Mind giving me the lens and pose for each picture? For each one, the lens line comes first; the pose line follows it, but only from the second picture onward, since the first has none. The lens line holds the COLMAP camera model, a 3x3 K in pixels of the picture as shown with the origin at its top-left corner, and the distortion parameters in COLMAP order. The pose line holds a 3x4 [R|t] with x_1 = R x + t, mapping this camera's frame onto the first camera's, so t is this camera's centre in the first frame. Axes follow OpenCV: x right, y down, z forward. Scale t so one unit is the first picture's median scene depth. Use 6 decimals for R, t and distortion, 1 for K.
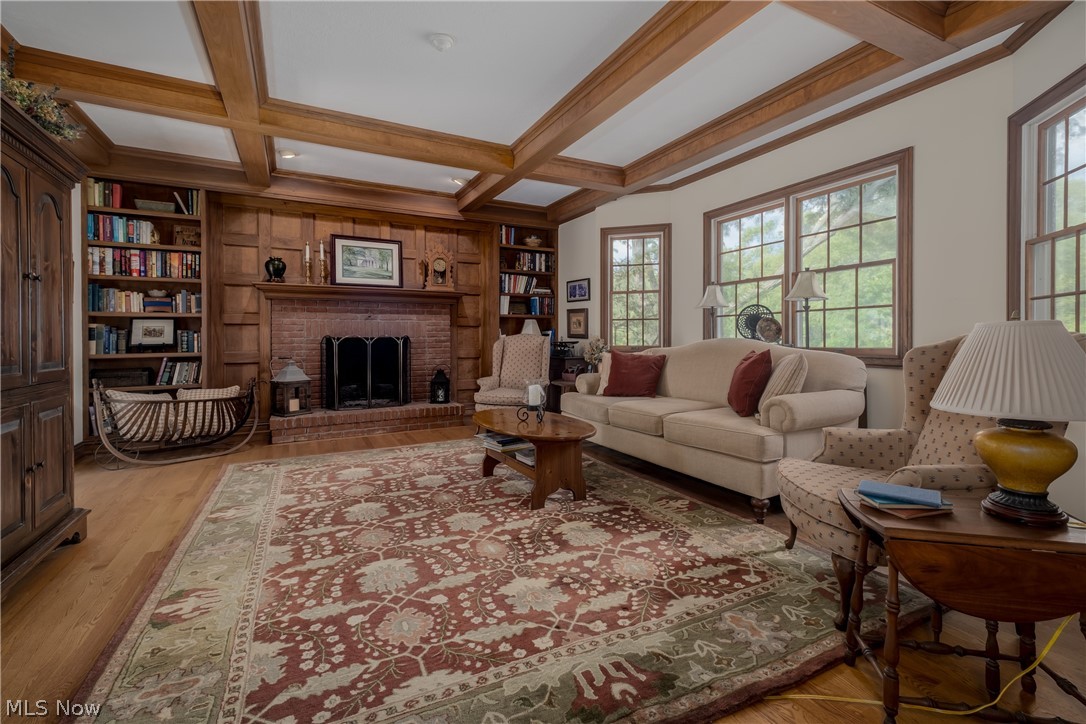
lens RADIAL K [[487.8, 0, 544.3], [0, 487.8, 338.5], [0, 0, 1]] dist [0.019379, 0.000039]
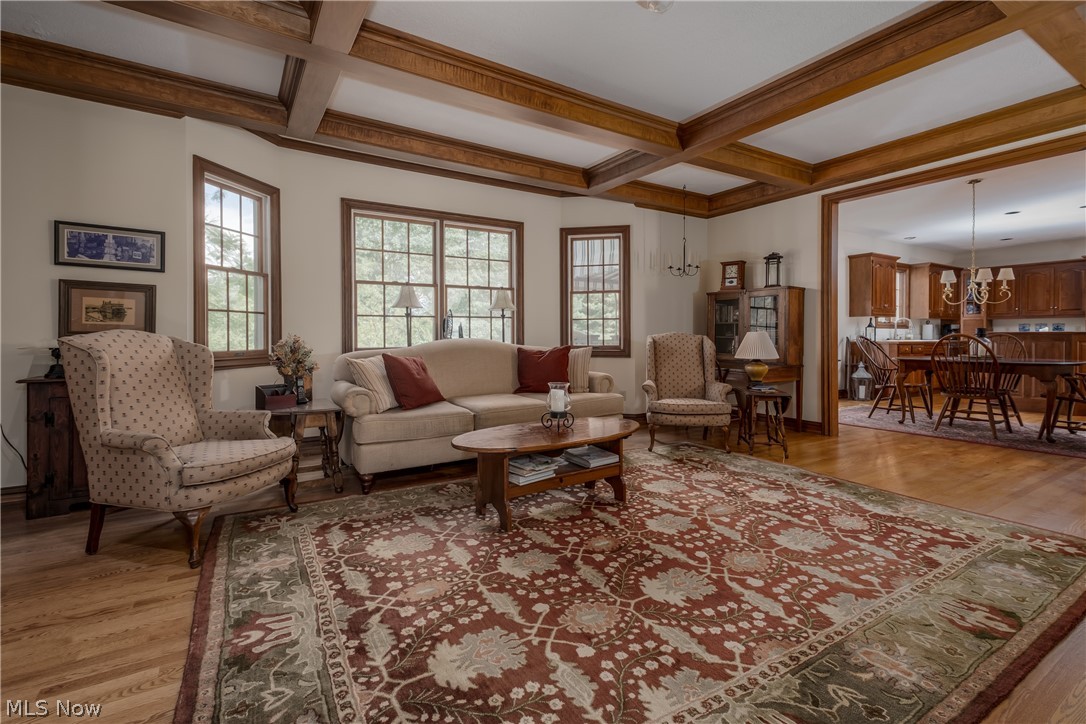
lens RADIAL K [[487.8, 0, 544.3], [0, 487.8, 338.5], [0, 0, 1]] dist [0.019379, 0.000039]
pose [[-0.085951, -0.002889, 0.996295, -1.085354], [0.003896, 0.999987, 0.003236, -0.003817], [-0.996292, 0.004159, -0.085938, 1.295899]]
